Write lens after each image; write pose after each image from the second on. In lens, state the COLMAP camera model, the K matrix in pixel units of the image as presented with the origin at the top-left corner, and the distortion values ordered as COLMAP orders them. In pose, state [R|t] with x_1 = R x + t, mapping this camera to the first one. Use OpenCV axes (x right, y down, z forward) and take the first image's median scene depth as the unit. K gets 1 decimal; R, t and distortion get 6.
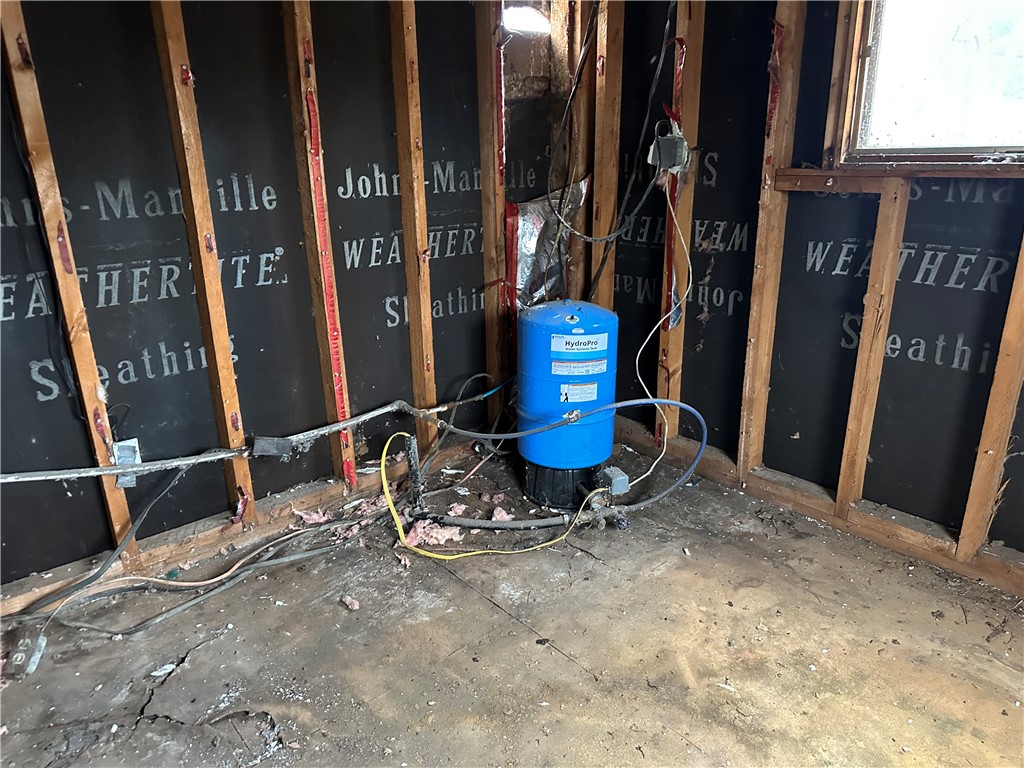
lens RADIAL K [[721.9, 0, 512.0], [0, 721.9, 384.0], [0, 0, 1]] dist [0.130245, -0.195916]
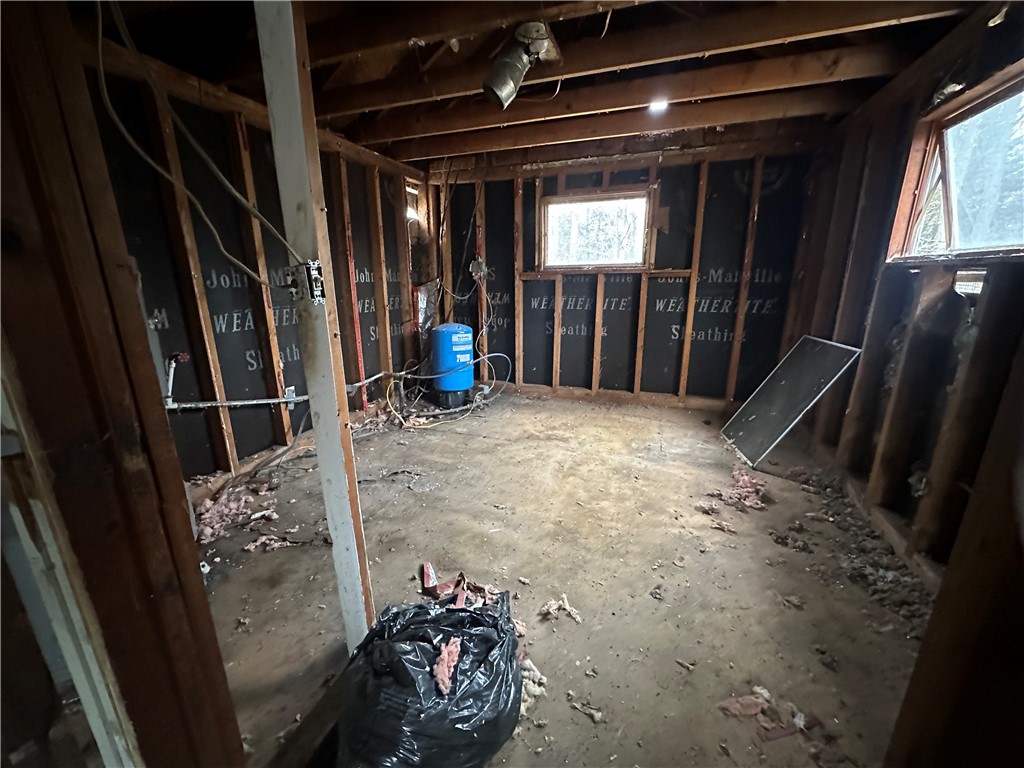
lens RADIAL K [[405.9, 0, 512.0], [0, 405.9, 384.0], [0, 0, 1]] dist [-0.002096, -0.000106]
pose [[0.867118, -0.113530, 0.484992, -0.465561], [0.147499, 0.988534, -0.032312, 0.176260], [-0.475762, 0.099554, 0.873922, -0.310202]]
